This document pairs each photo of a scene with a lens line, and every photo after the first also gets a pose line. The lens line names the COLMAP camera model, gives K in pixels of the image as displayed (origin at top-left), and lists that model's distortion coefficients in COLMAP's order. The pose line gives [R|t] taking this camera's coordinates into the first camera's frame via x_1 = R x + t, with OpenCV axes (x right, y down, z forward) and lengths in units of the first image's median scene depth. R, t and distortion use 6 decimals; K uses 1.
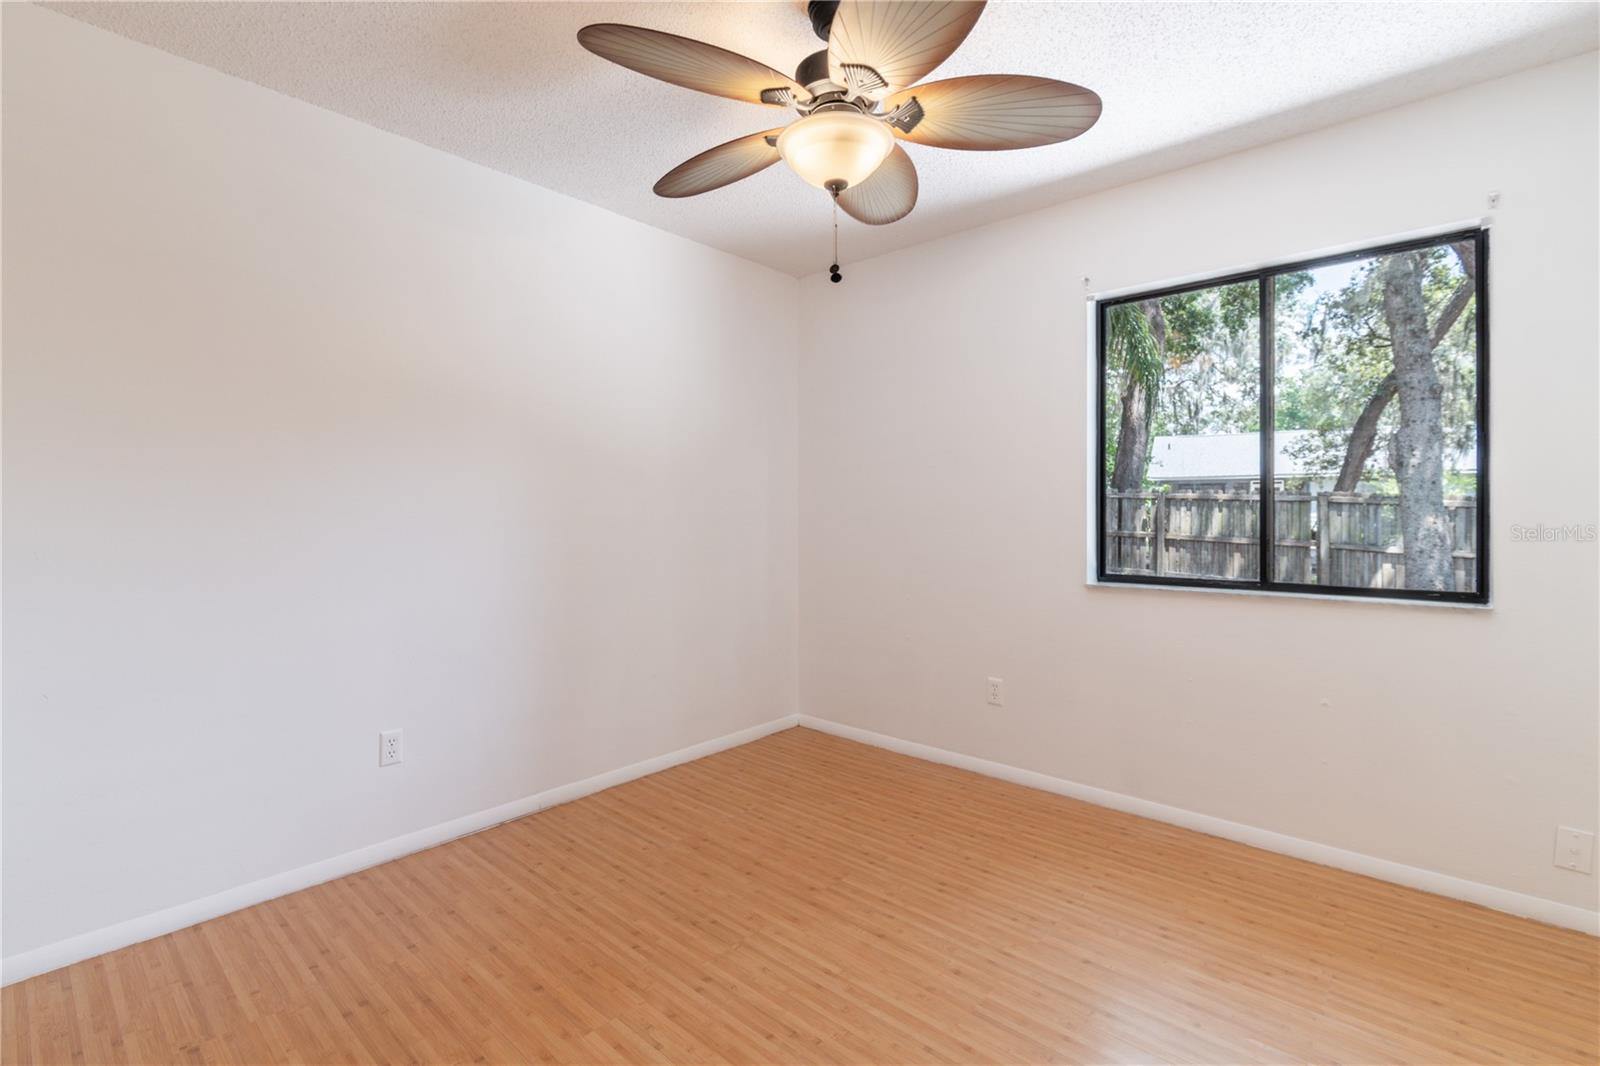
lens RADIAL K [[740.1, 0, 804.8], [0, 740.1, 500.9], [0, 0, 1]] dist [-0.000551, -0.000029]
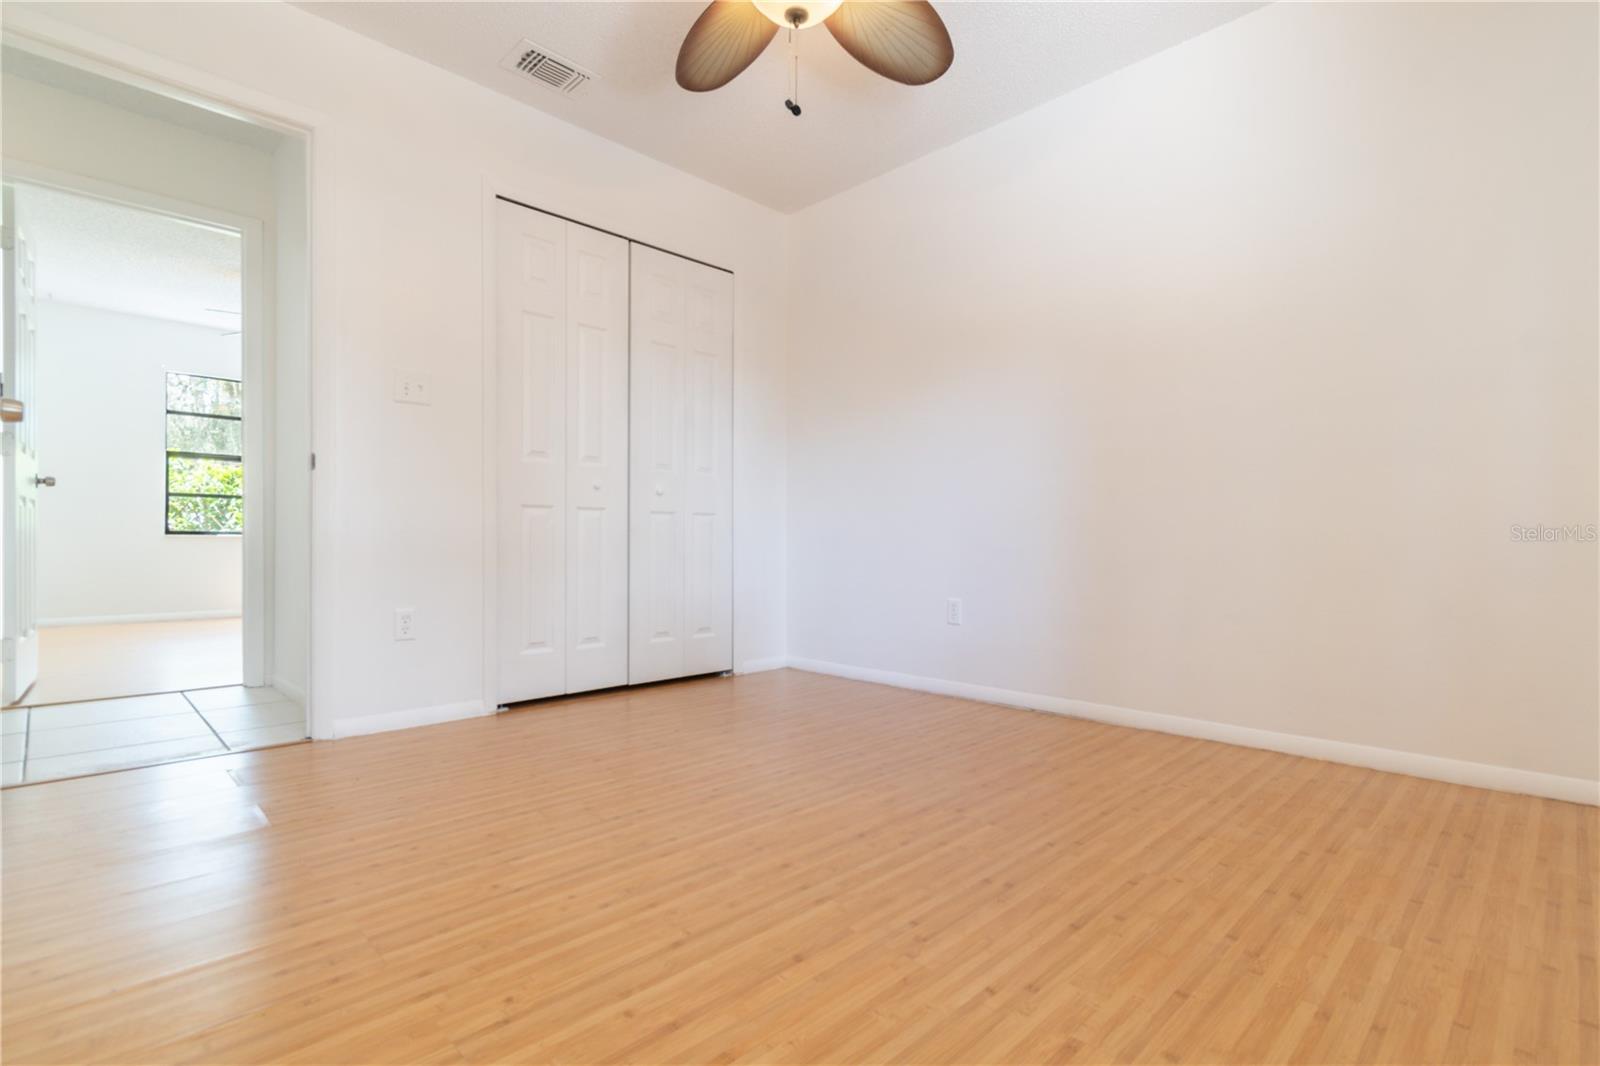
lens RADIAL K [[737.1, 0, 734.1], [0, 737.1, 537.1], [0, 0, 1]] dist [0.000381, 0.000007]
pose [[-0.102318, 0.005329, -0.994737, 0.856341], [0.001352, 0.999985, 0.005218, 0.234546], [0.994751, -0.000811, -0.102324, 0.872643]]
